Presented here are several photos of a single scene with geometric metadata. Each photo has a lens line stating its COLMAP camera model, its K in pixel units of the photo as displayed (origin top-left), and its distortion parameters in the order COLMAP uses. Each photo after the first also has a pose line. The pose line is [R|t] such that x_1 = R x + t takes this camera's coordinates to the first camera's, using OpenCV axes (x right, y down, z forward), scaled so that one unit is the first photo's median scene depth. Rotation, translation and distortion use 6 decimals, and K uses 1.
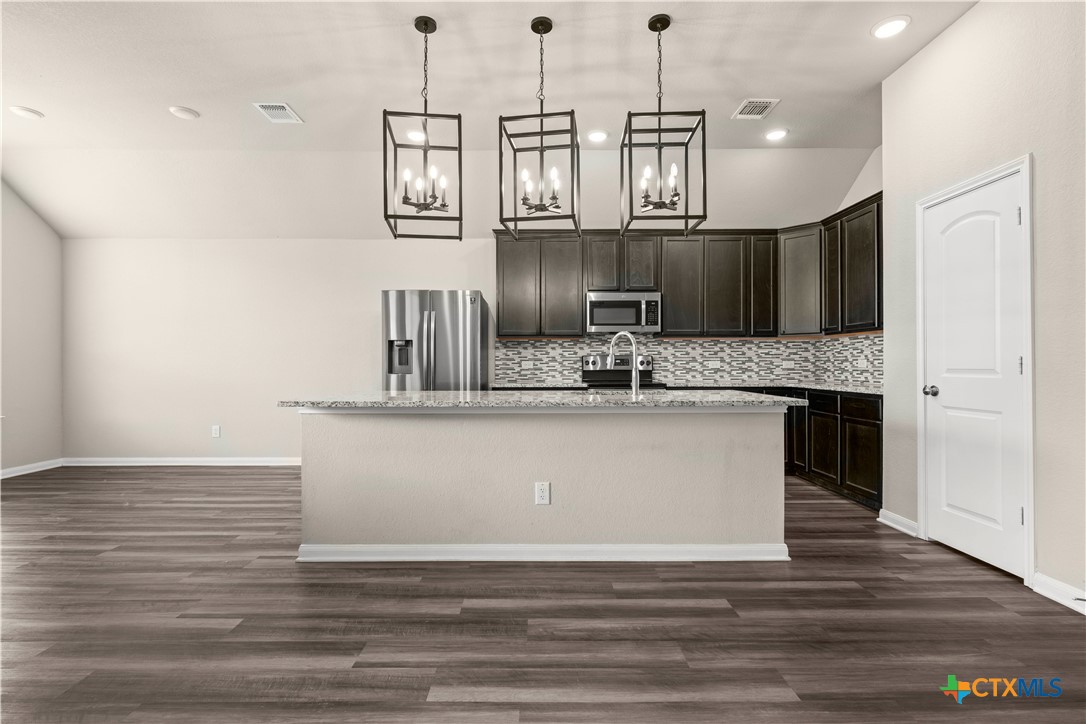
lens RADIAL K [[501.8, 0, 539.5], [0, 501.8, 361.6], [0, 0, 1]] dist [-0.000918, -0.000266]
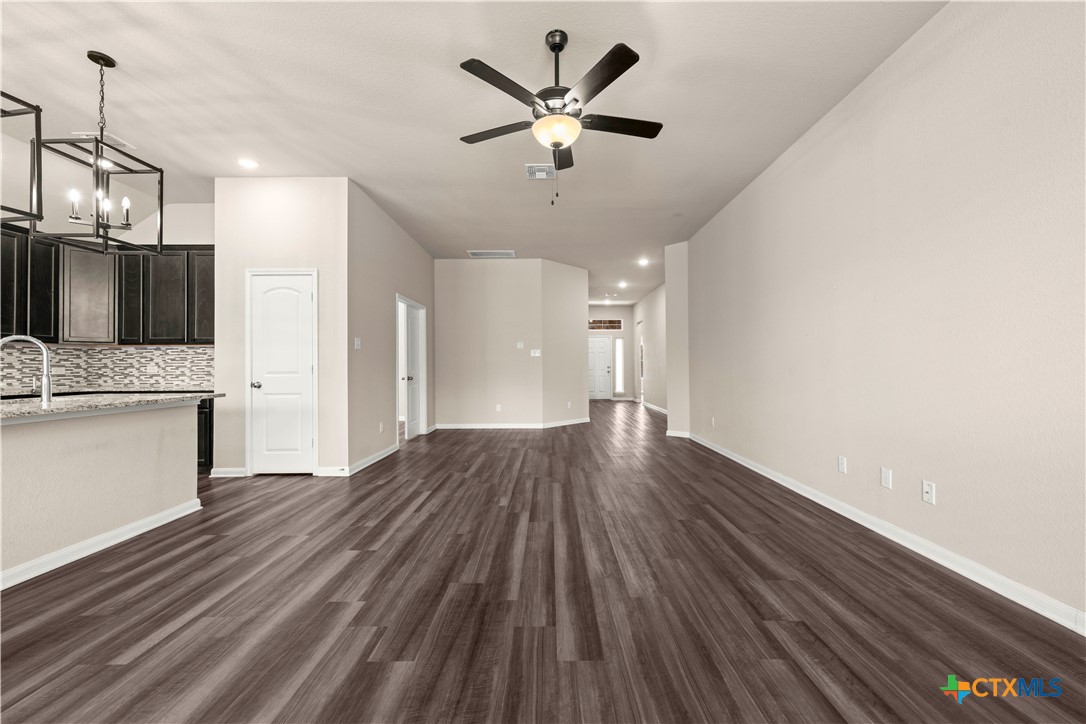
lens RADIAL K [[426.5, 0, 549.9], [0, 426.5, 363.2], [0, 0, 1]] dist [-0.000180, -0.000140]
pose [[0.002447, 0.009765, 0.999949, -0.415284], [0.001171, 0.999952, -0.009768, -0.000005], [-0.999996, 0.001195, 0.002436, 0.009953]]
